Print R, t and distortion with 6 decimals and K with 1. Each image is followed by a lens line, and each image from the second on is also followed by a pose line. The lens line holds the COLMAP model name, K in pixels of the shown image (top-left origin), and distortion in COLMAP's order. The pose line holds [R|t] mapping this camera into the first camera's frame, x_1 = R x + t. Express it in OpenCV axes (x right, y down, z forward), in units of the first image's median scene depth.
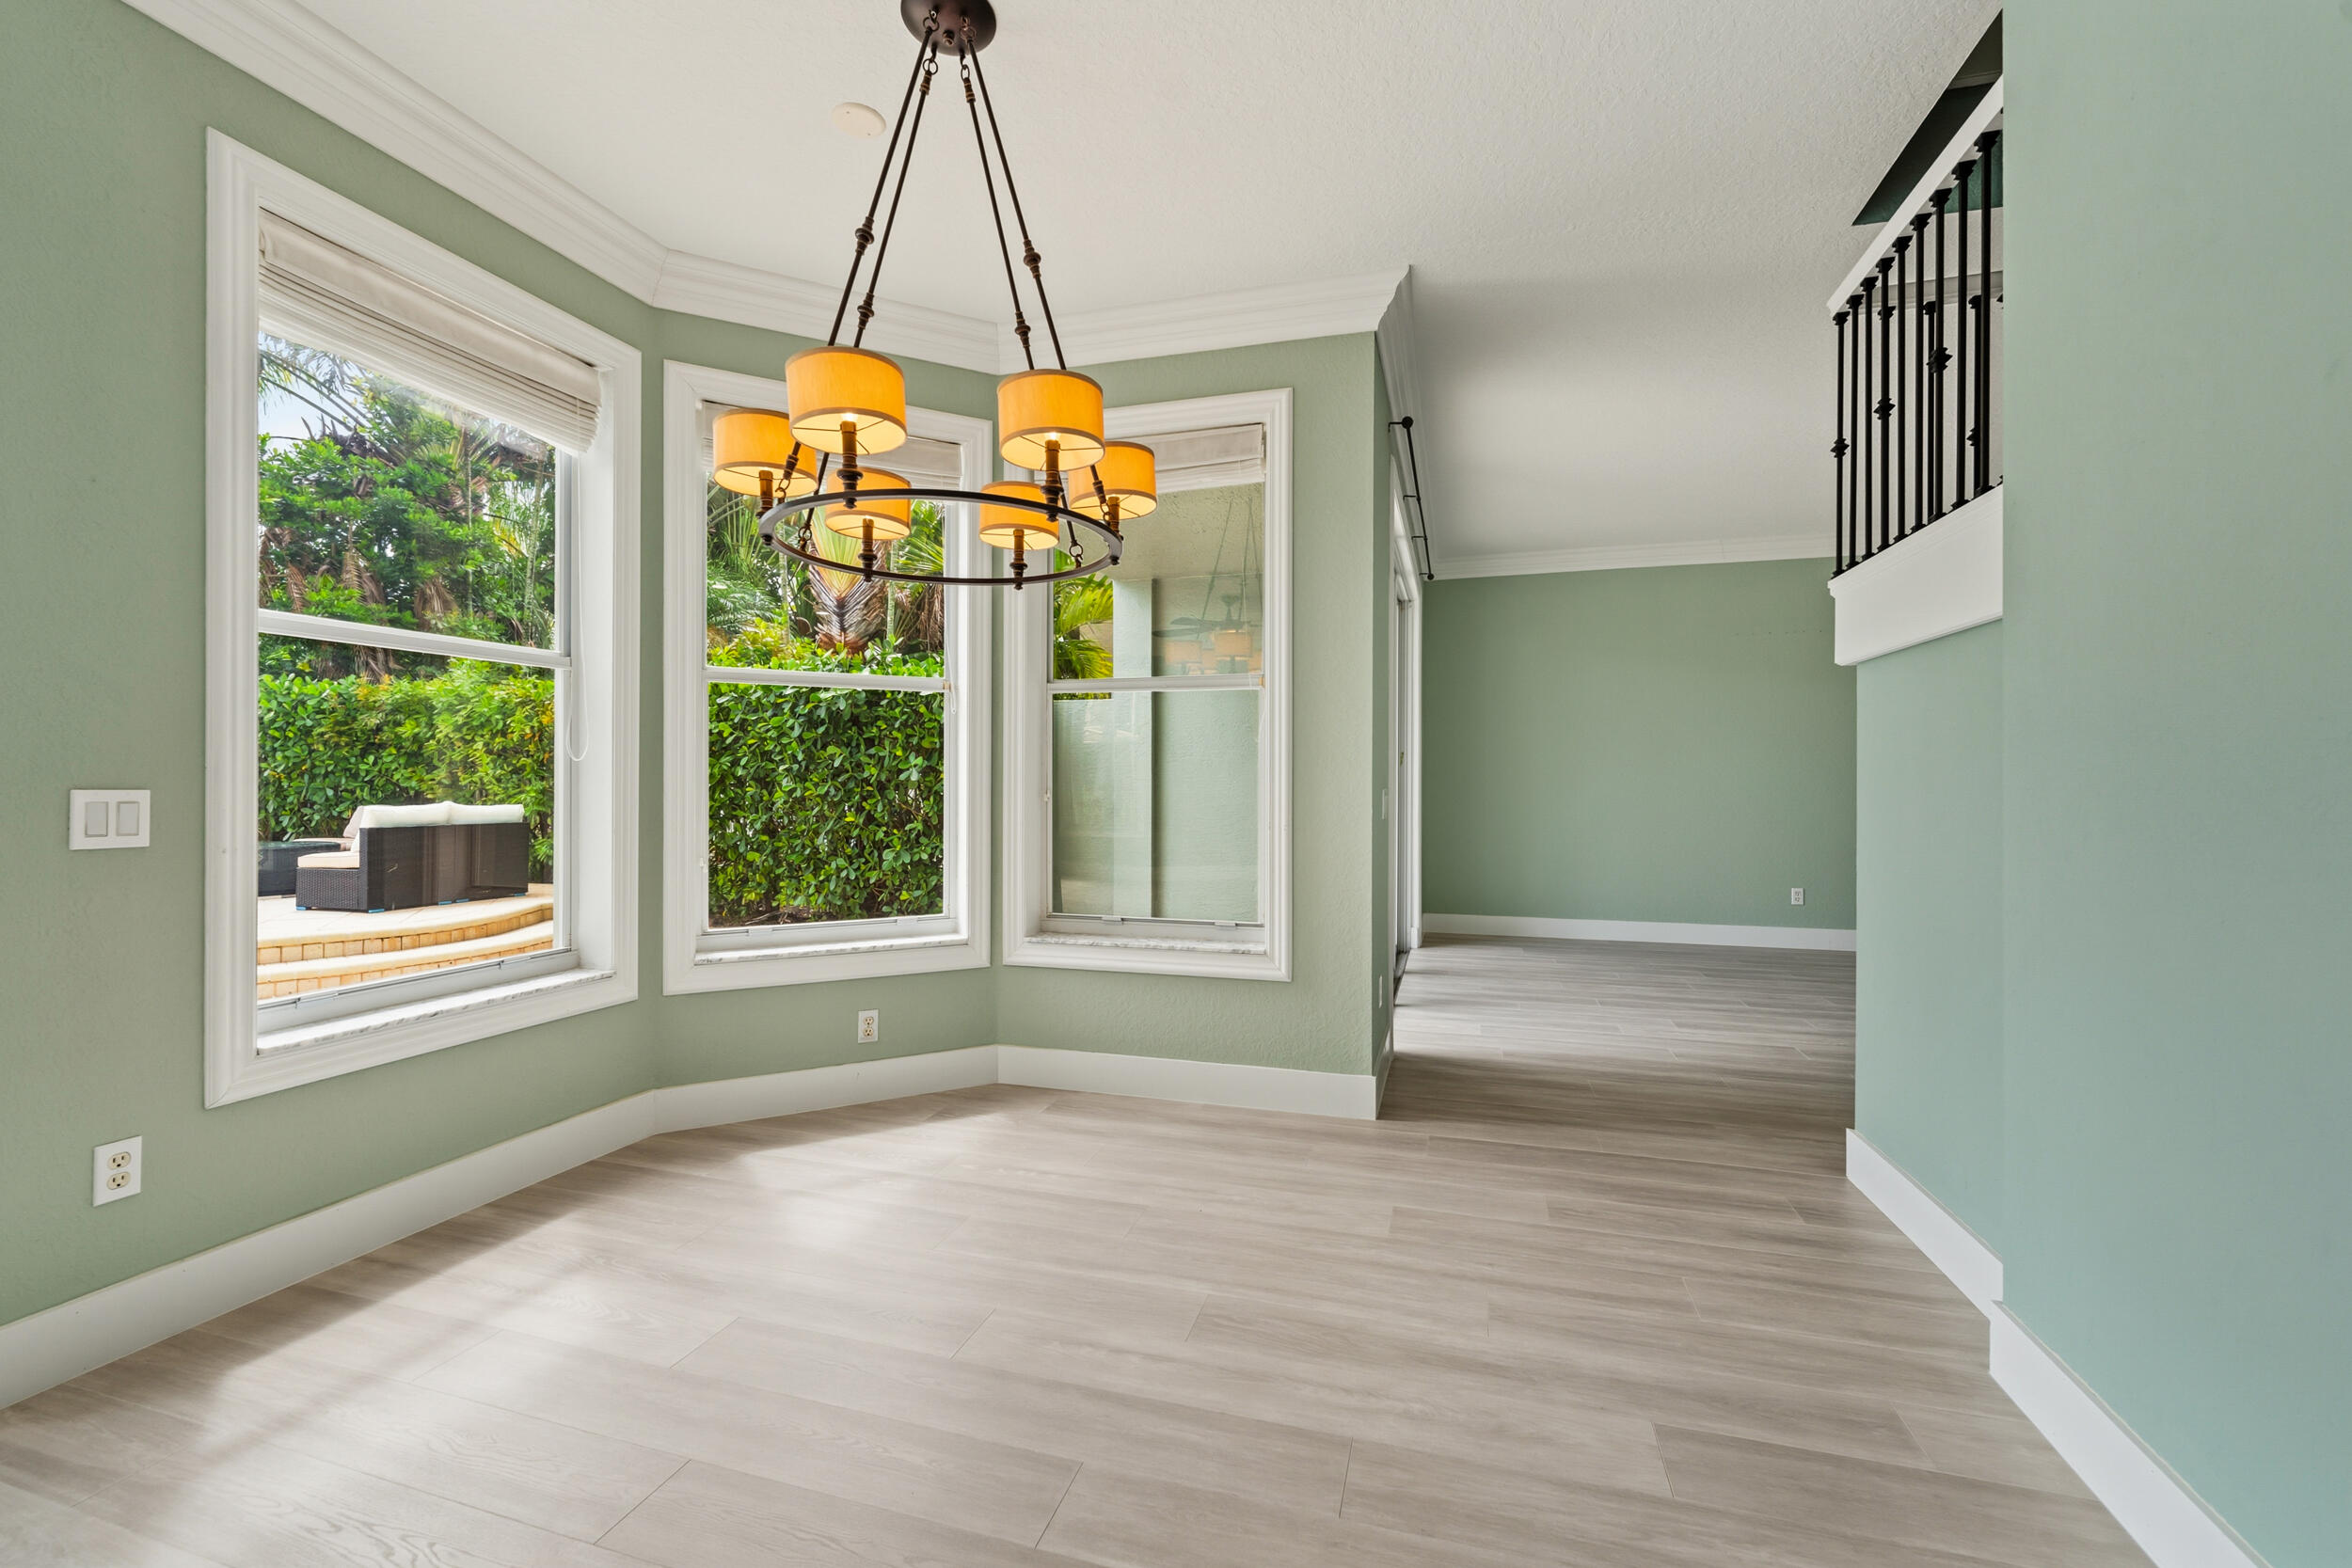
lens RADIAL K [[963.8, 0, 1173.7], [0, 963.8, 778.9], [0, 0, 1]] dist [-0.011388, 0.001137]
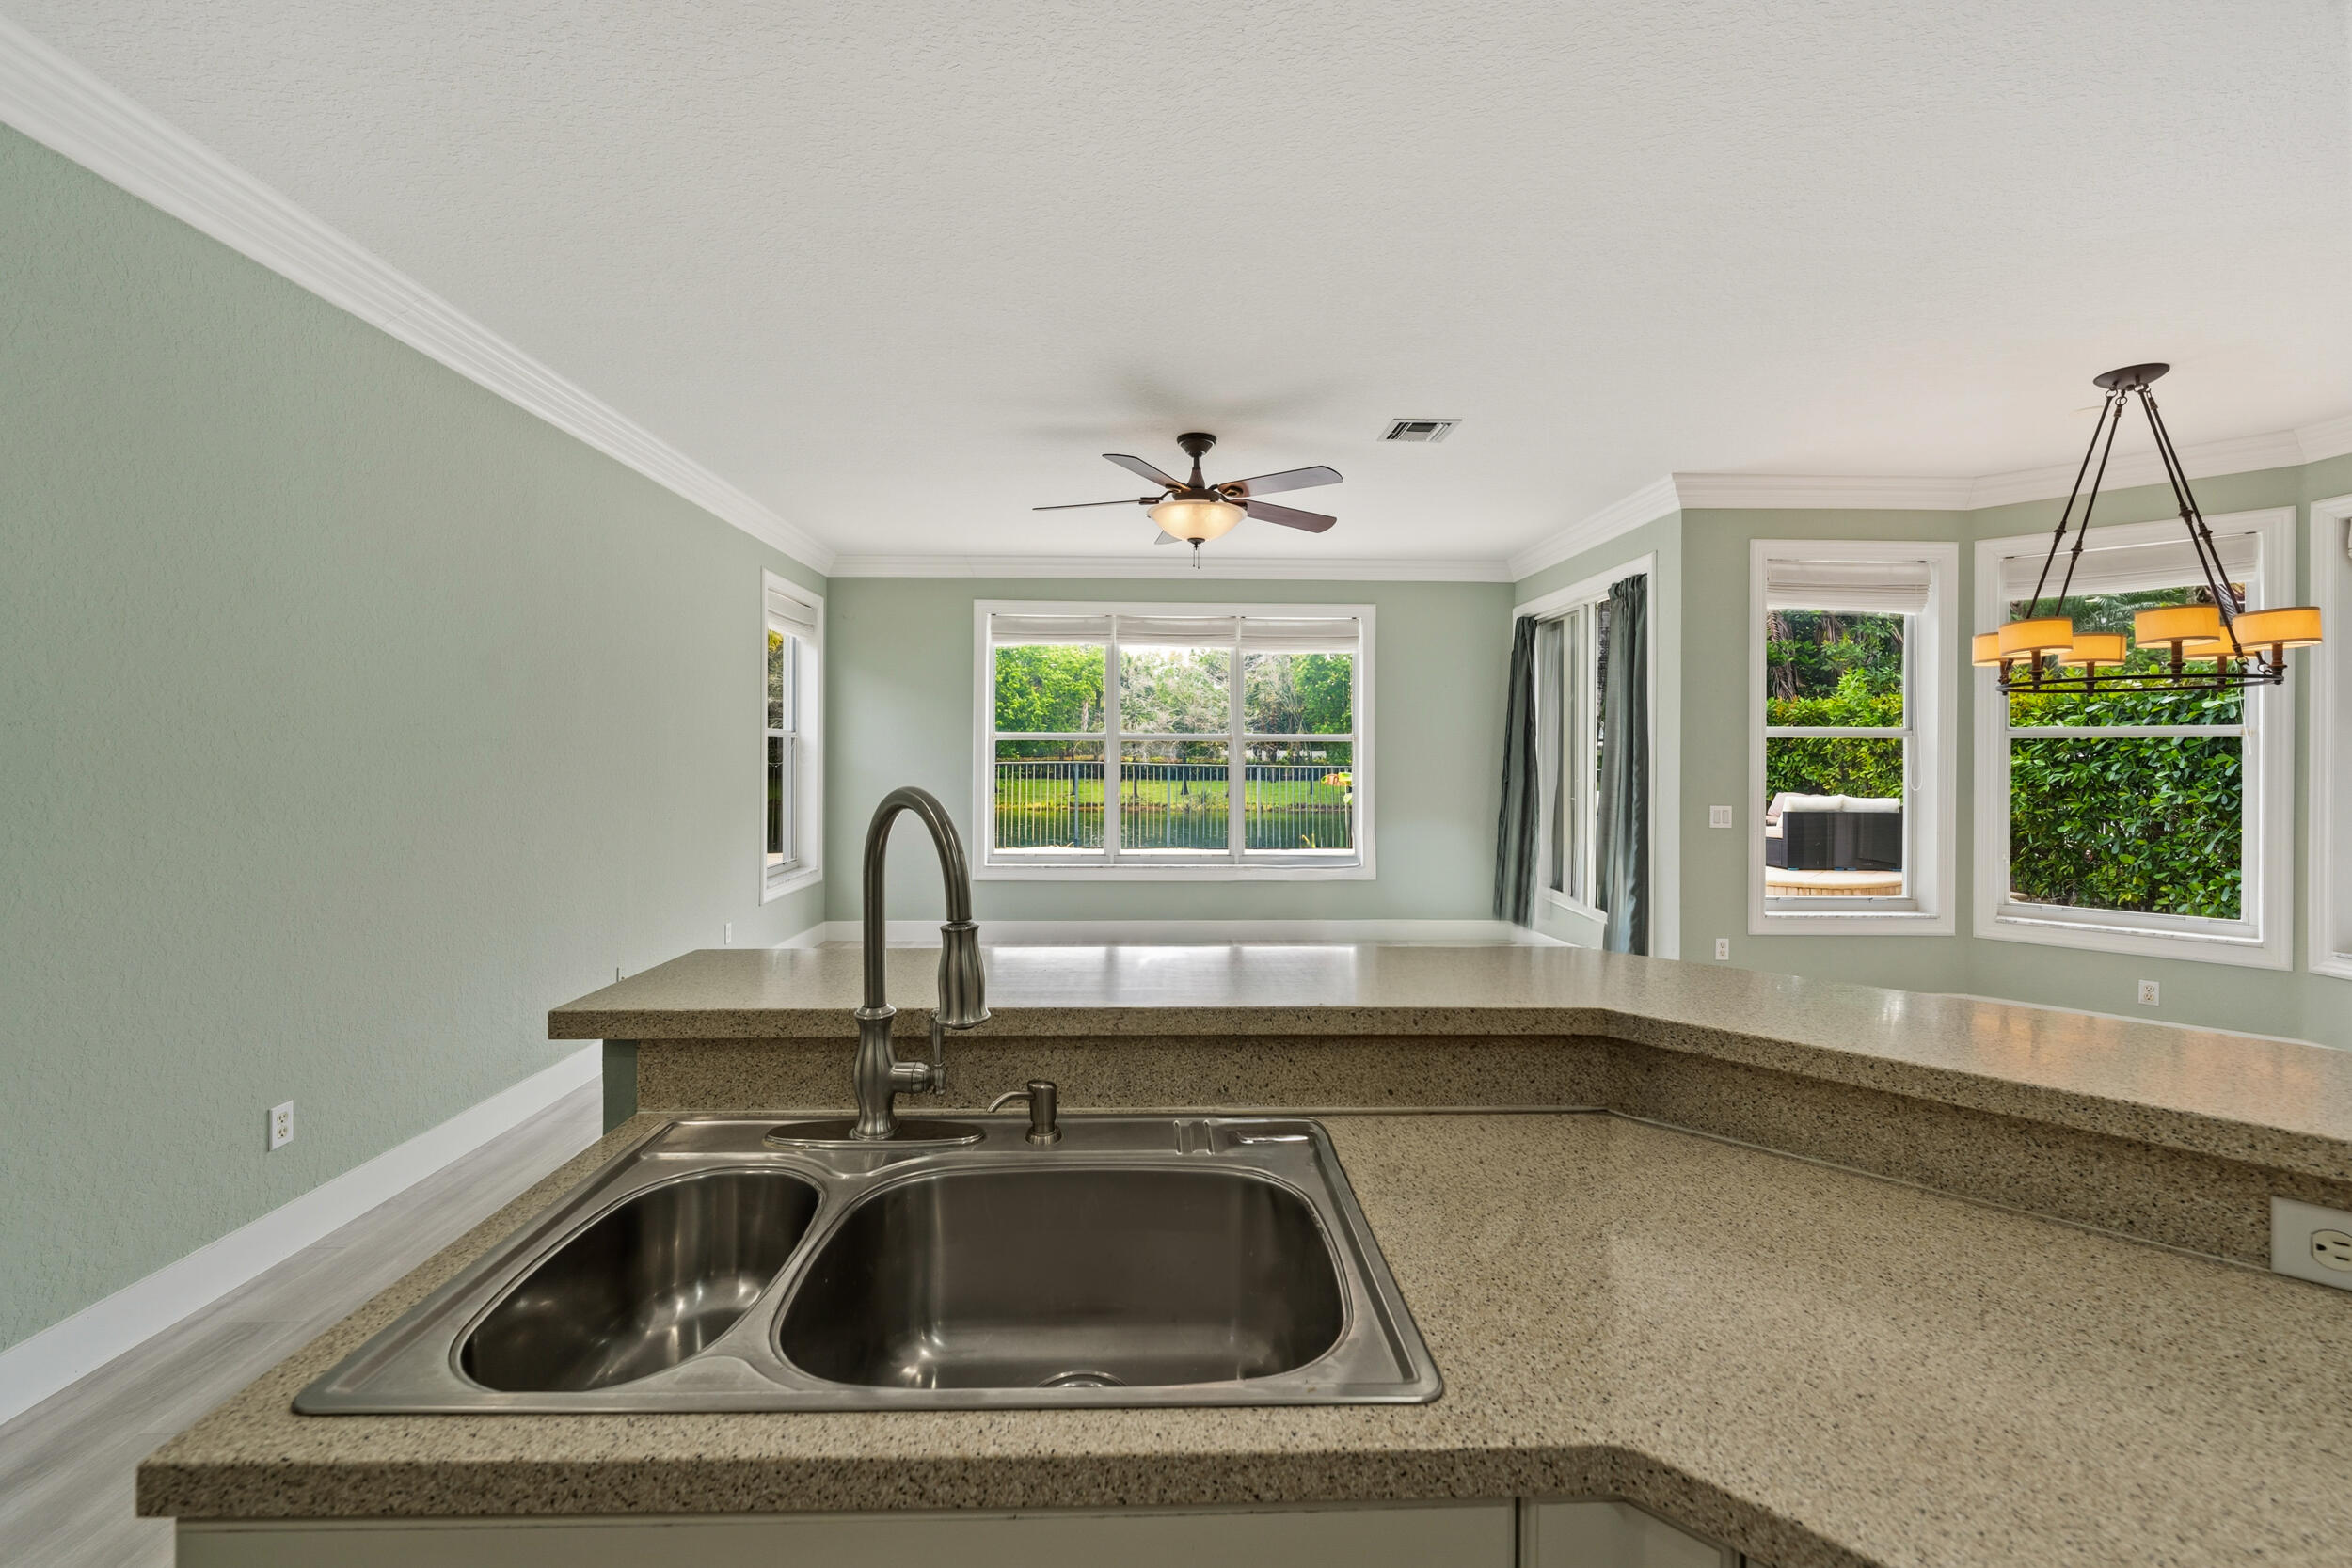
lens RADIAL K [[963.8, 0, 1172.7], [0, 963.8, 749.5], [0, 0, 1]] dist [-0.011388, 0.001137]
pose [[0.311168, -0.001653, -0.950354, 0.227125], [-0.004165, 0.999987, -0.003103, -0.030771], [0.950346, 0.004924, 0.311157, -0.306585]]
